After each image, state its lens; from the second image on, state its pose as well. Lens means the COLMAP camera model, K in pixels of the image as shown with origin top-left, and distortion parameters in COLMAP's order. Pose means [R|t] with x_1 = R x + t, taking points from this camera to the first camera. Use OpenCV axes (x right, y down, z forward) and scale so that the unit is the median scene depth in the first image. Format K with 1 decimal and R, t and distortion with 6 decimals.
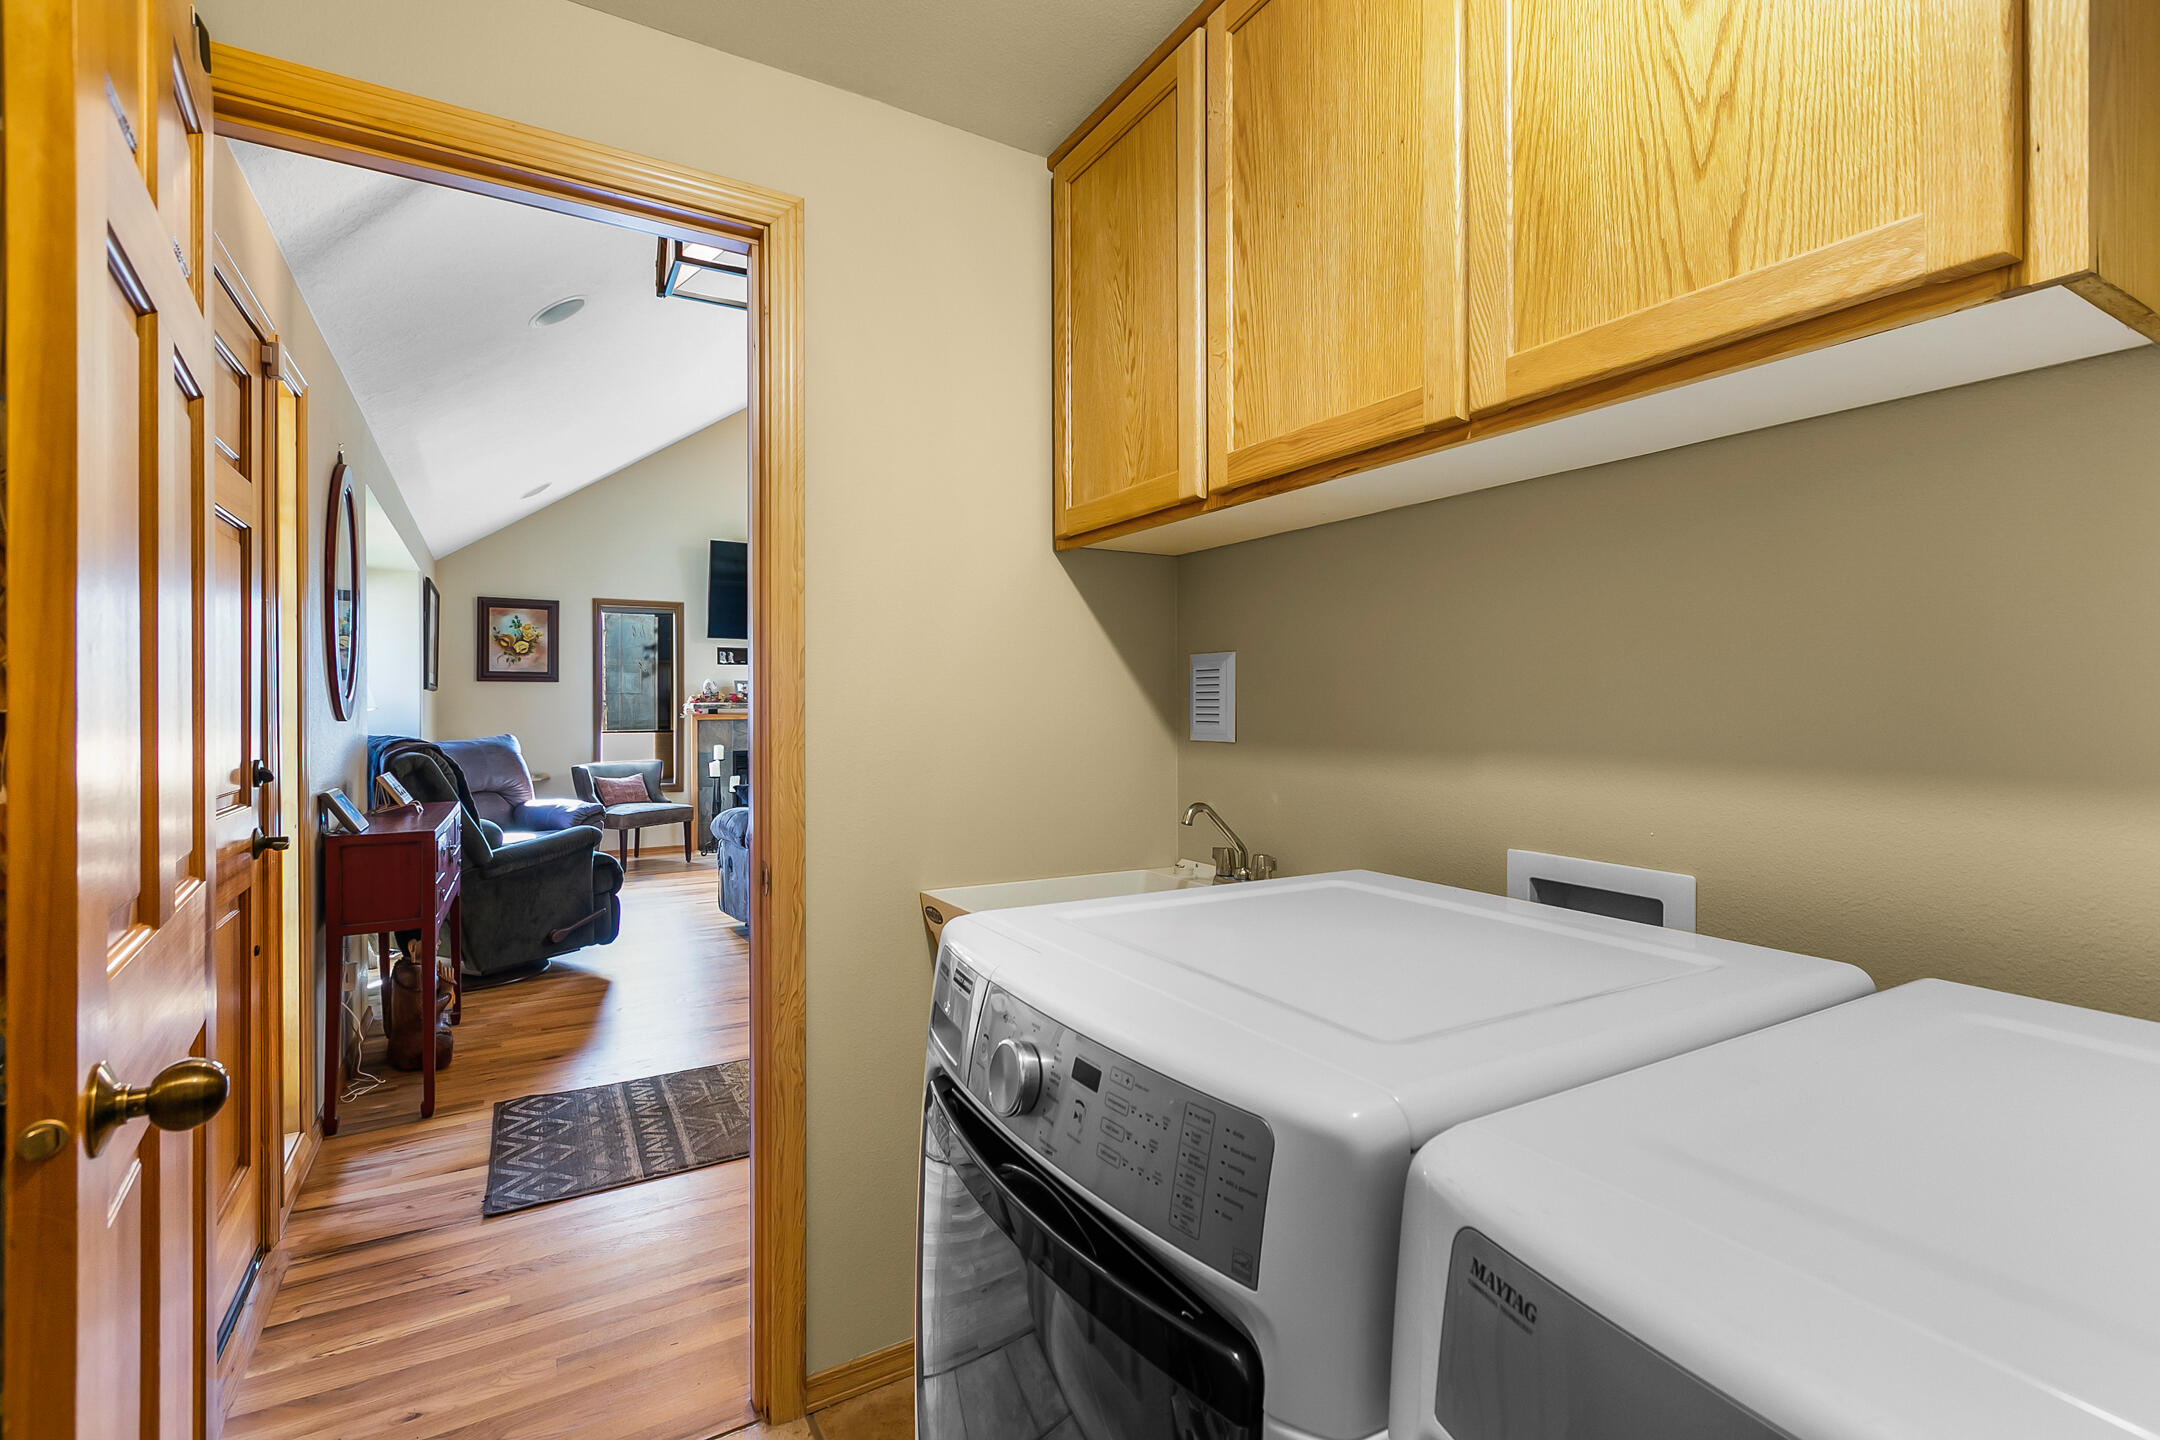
lens RADIAL K [[965.5, 0, 1077.4], [0, 965.5, 709.0], [0, 0, 1]] dist [0.000727, -0.002058]
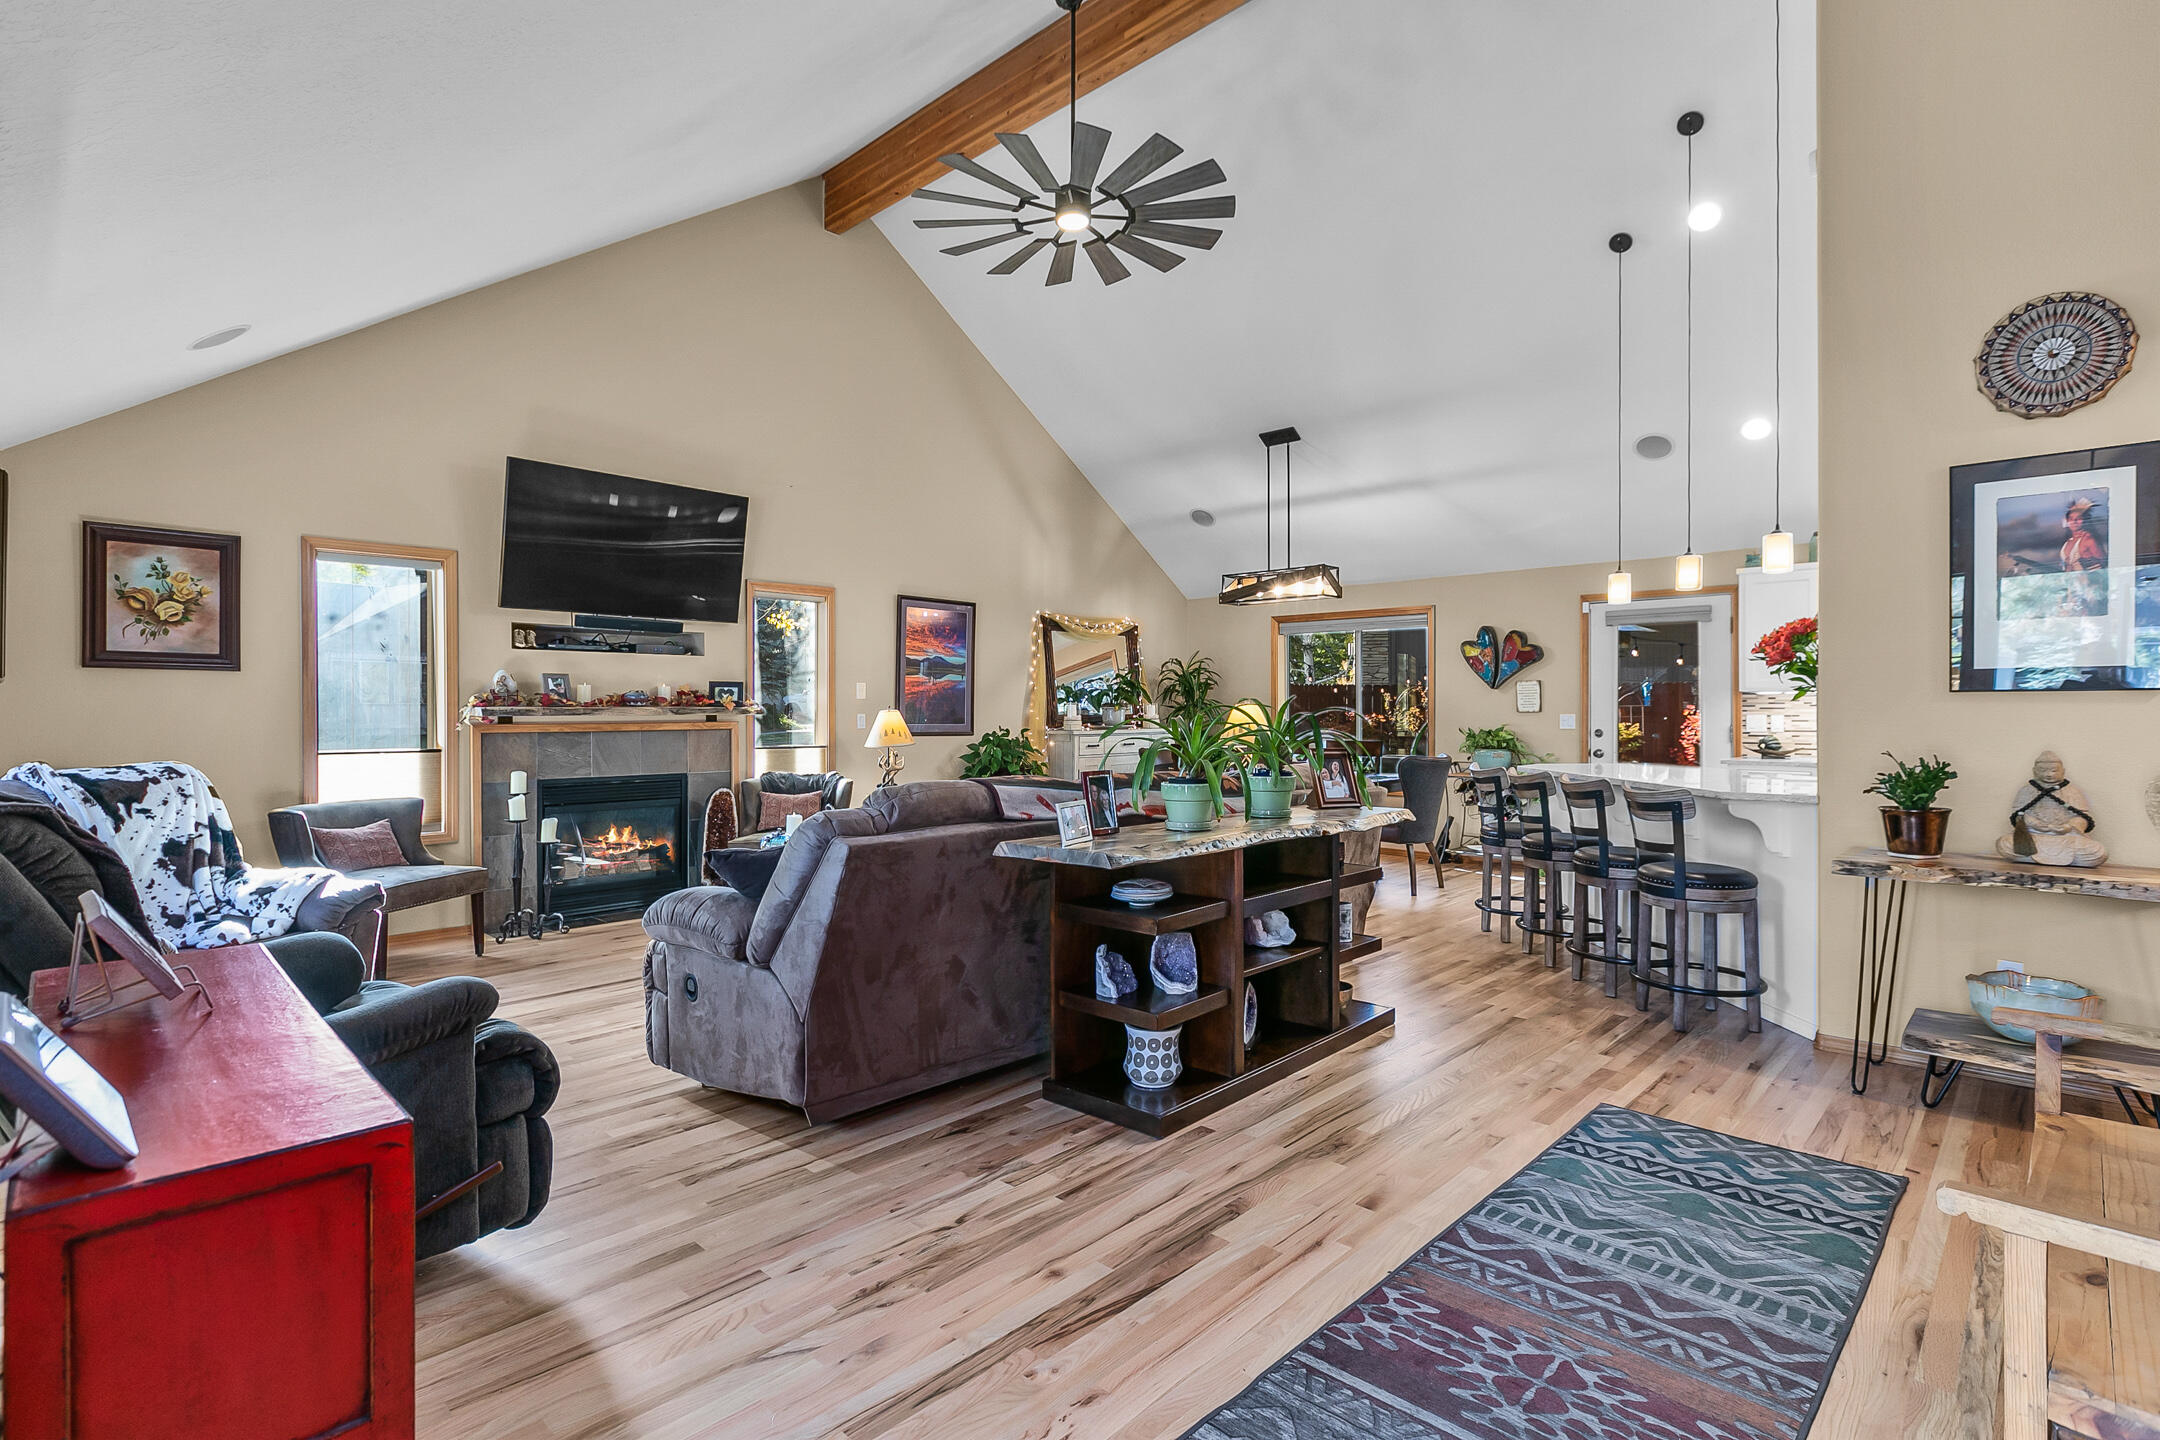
lens RADIAL K [[1040.8, 0, 1080.1], [0, 1040.8, 719.1], [0, 0, 1]] dist [0.002323, -0.001298]
pose [[0.969204, 0.004725, 0.246213, -0.189287], [-0.005935, 0.999974, 0.004174, -0.003692], [-0.246187, -0.005507, 0.969207, 0.239353]]
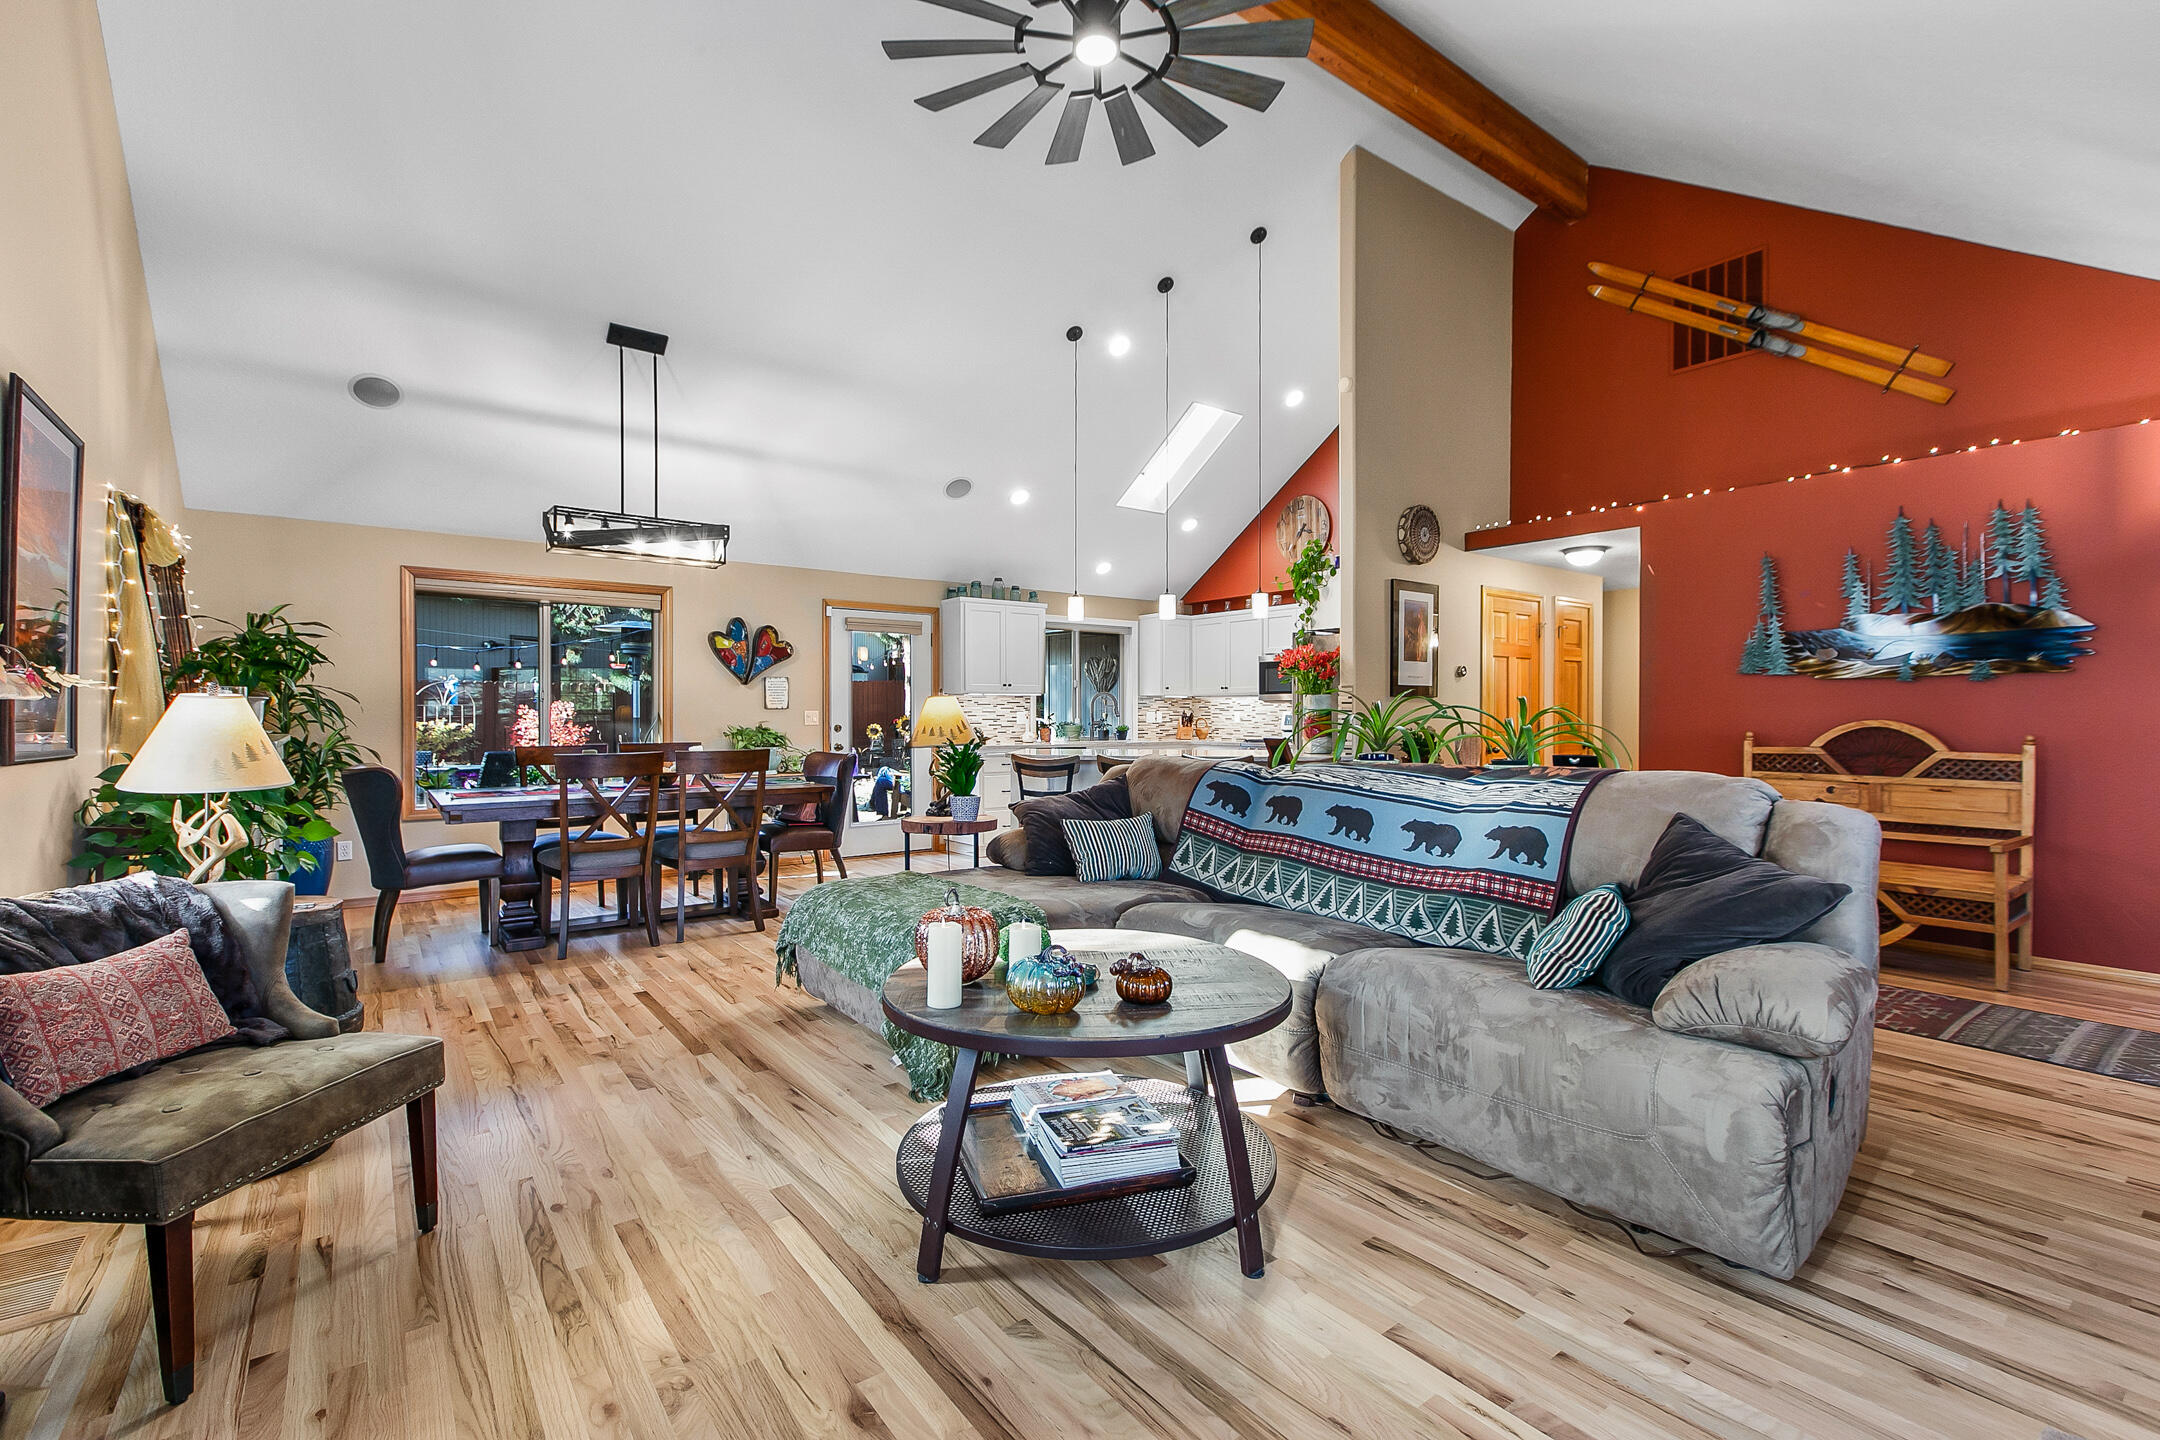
lens RADIAL K [[965.5, 0, 1093.3], [0, 965.5, 706.1], [0, 0, 1]] dist [0.000727, -0.002058]
pose [[-0.097632, 0.014650, 0.995115, -0.491187], [0.004137, 0.999889, -0.014314, 0.003668], [-0.995214, 0.002720, -0.097682, 0.927672]]
